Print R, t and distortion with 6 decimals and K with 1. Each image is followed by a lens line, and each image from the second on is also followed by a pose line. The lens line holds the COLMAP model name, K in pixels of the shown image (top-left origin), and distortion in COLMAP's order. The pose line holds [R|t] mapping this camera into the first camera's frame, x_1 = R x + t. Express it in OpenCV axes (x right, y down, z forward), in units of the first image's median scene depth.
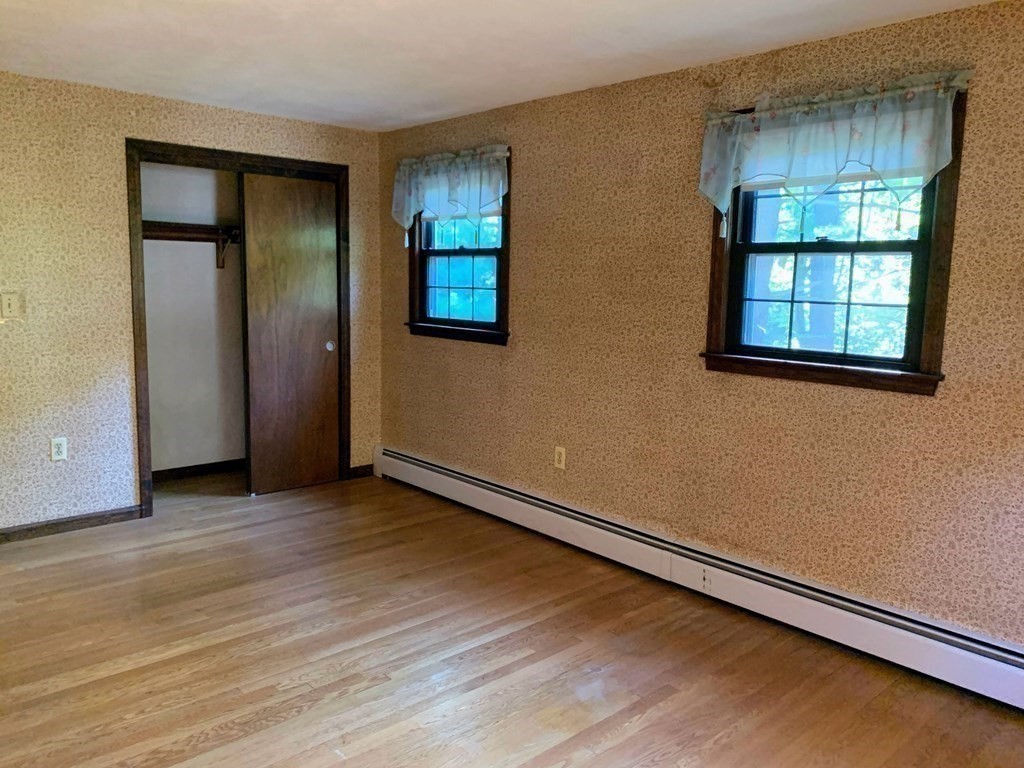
lens RADIAL K [[785.3, 0, 503.1], [0, 785.3, 382.1], [0, 0, 1]] dist [0.056336, -0.046124]
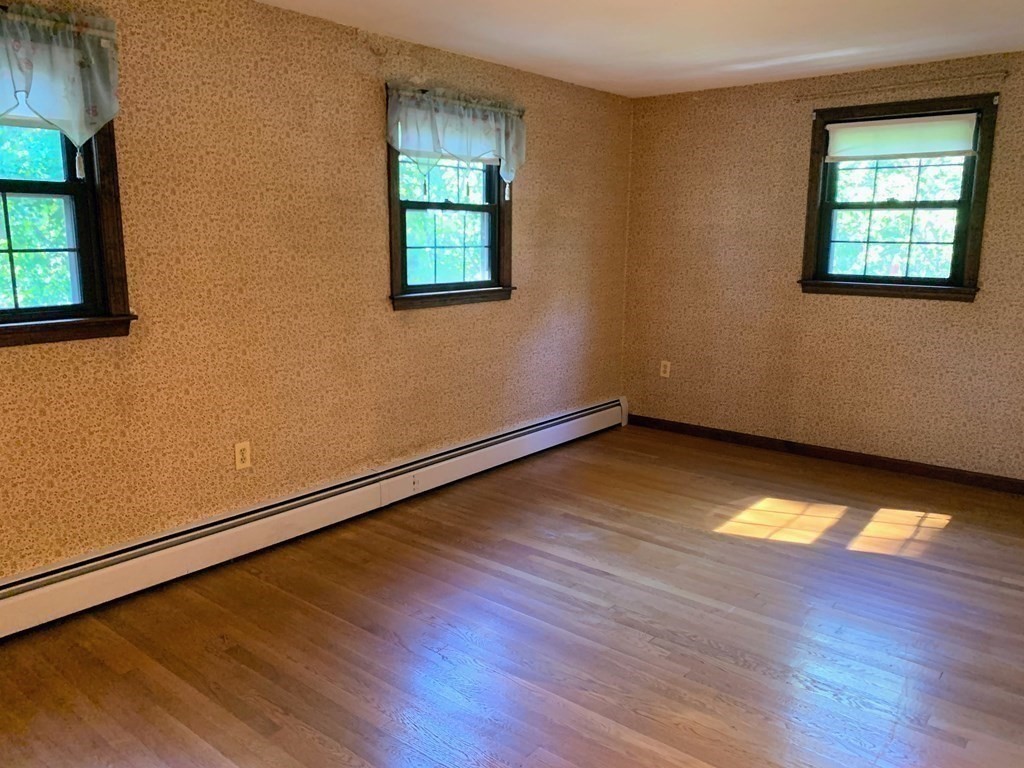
lens RADIAL K [[785.3, 0, 505.5], [0, 785.3, 385.8], [0, 0, 1]] dist [0.056336, -0.046124]
pose [[-0.160084, -0.213520, 0.963733, -0.912005], [0.119652, 0.964928, 0.233660, -0.160873], [-0.979825, 0.152718, -0.128922, 1.020195]]
